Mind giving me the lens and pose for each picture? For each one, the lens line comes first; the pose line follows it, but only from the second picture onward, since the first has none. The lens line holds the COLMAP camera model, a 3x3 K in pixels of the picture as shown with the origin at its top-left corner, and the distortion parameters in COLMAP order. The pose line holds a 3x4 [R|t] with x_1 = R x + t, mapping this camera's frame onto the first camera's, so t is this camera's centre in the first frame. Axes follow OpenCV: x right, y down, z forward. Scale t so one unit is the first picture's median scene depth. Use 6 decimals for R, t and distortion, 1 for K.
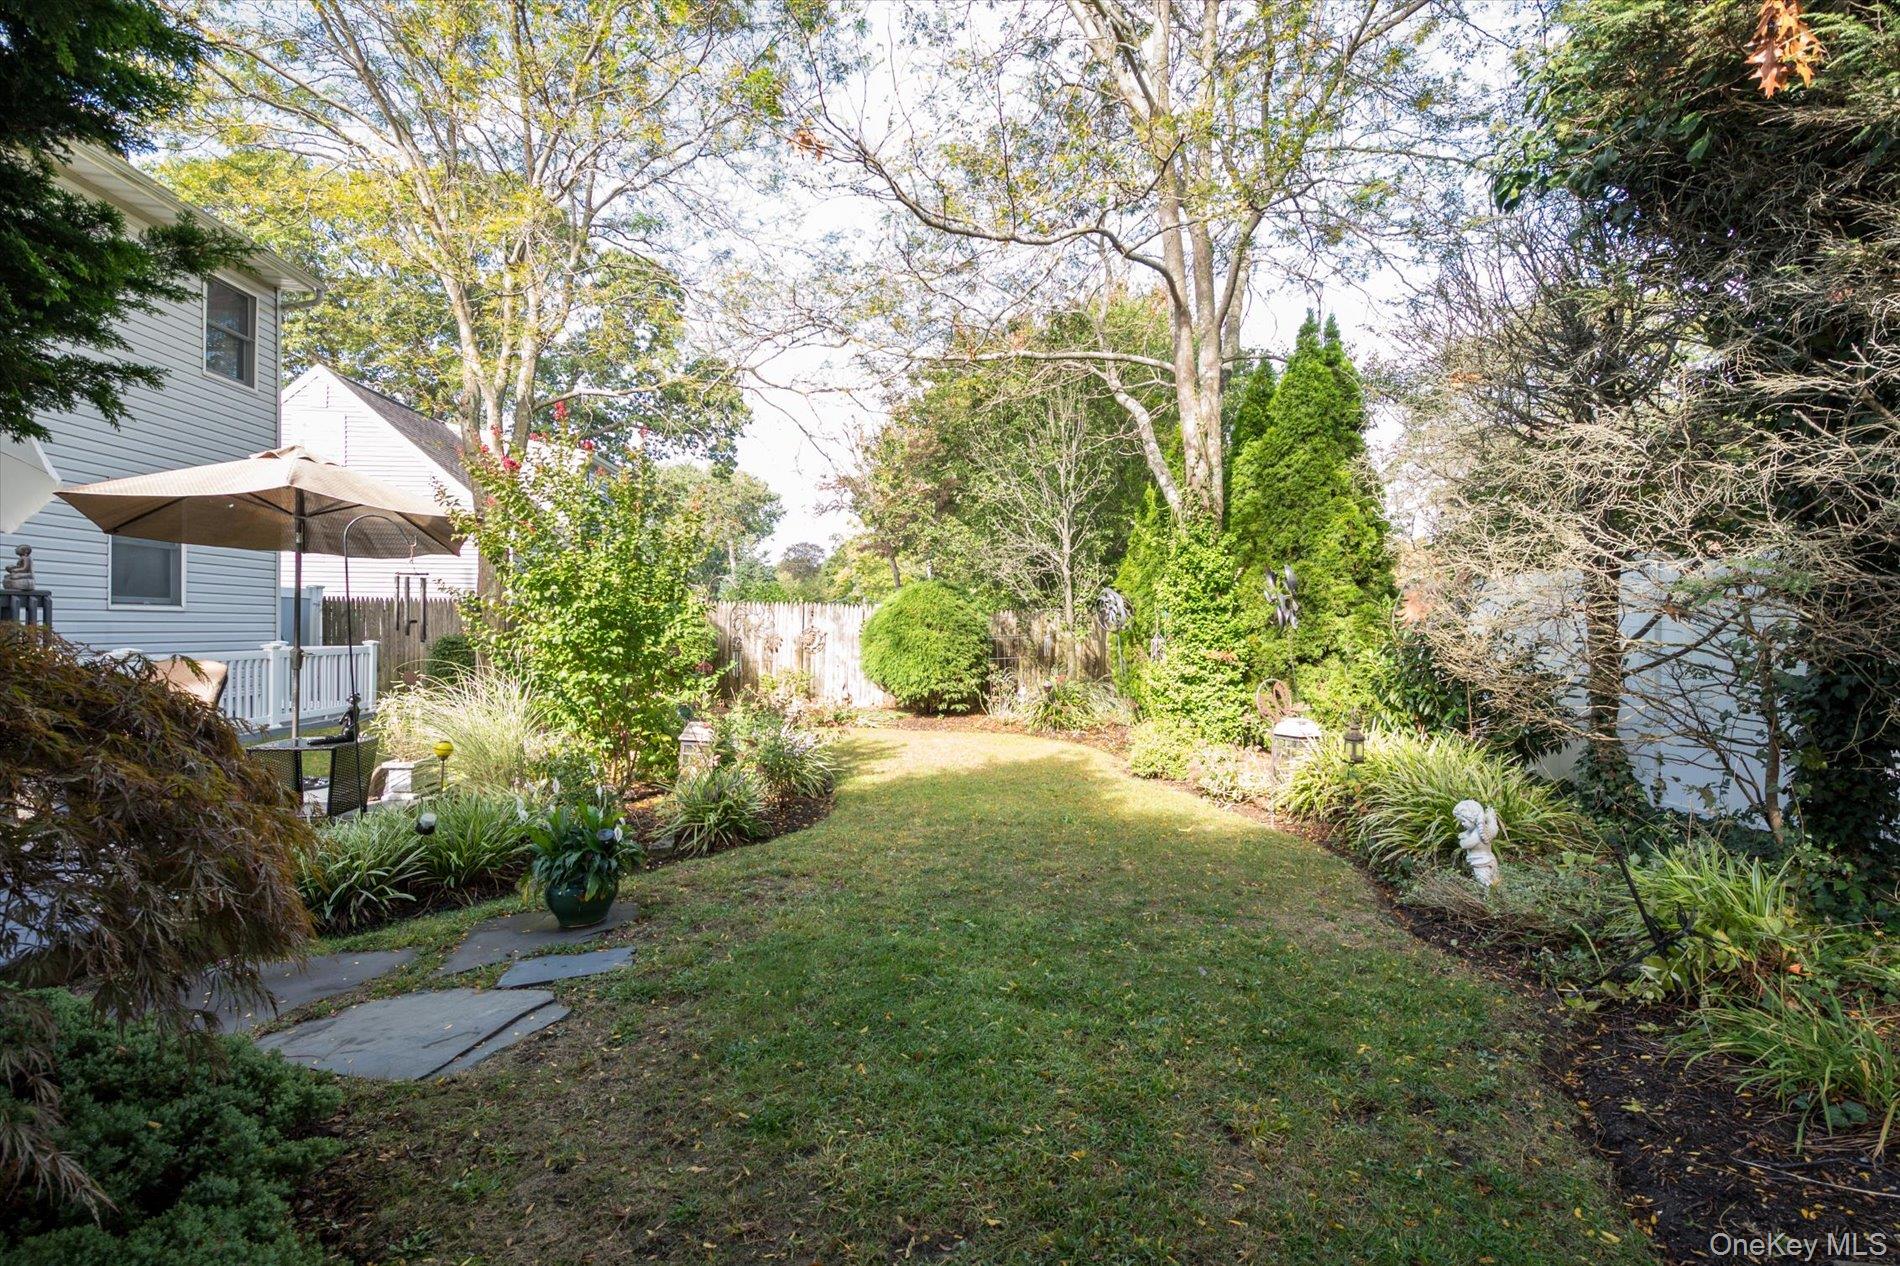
lens RADIAL K [[857.6, 0, 950.6], [0, 857.6, 628.1], [0, 0, 1]] dist [-0.000019, 0.001138]
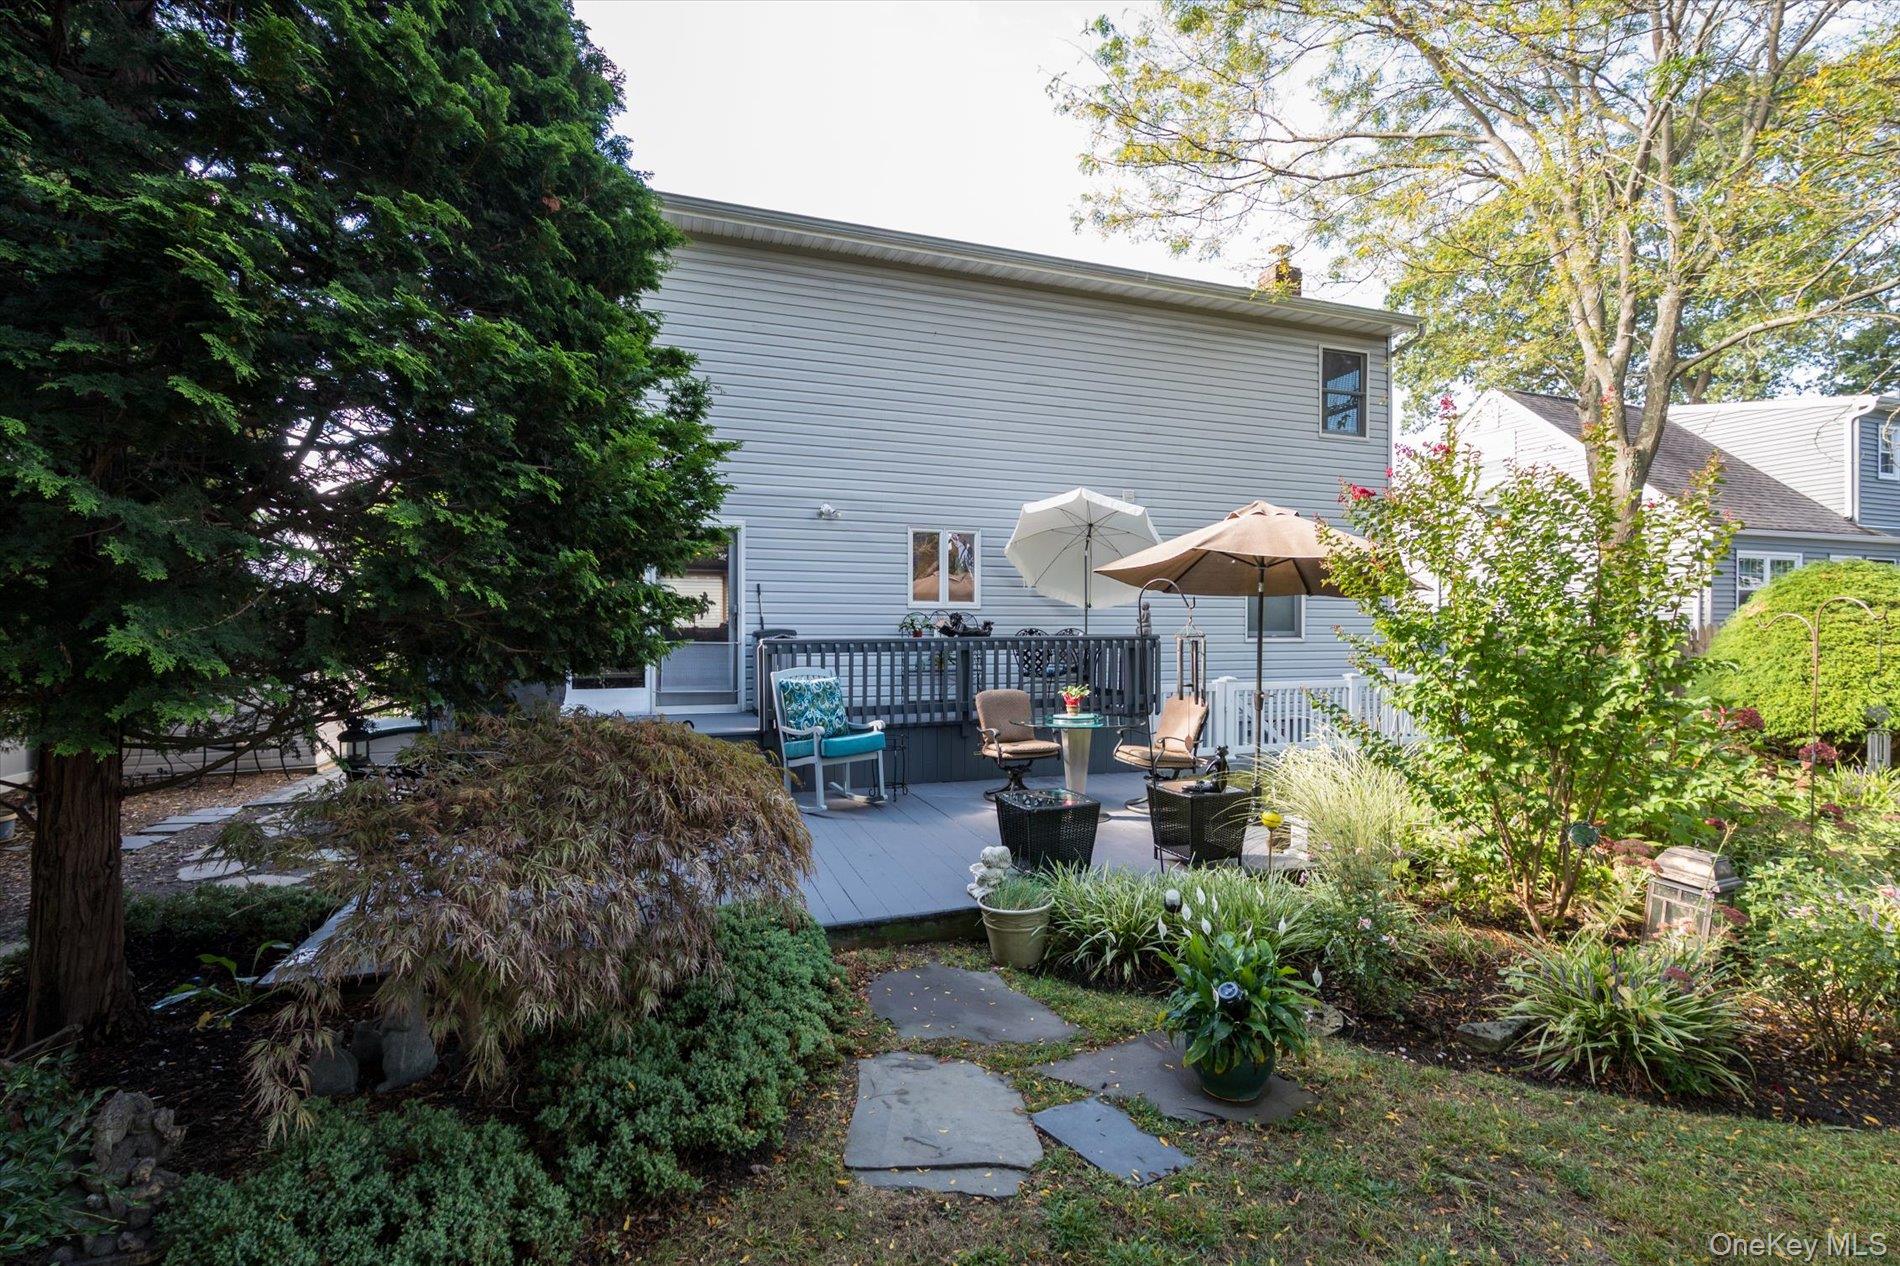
lens RADIAL K [[857.6, 0, 949.3], [0, 857.6, 634.2], [0, 0, 1]] dist [-0.000019, 0.001138]
pose [[0.256927, -0.000341, -0.966431, 0.295734], [-0.001839, 0.999998, -0.000842, -0.079451], [0.966429, 0.001994, 0.256926, 0.639232]]
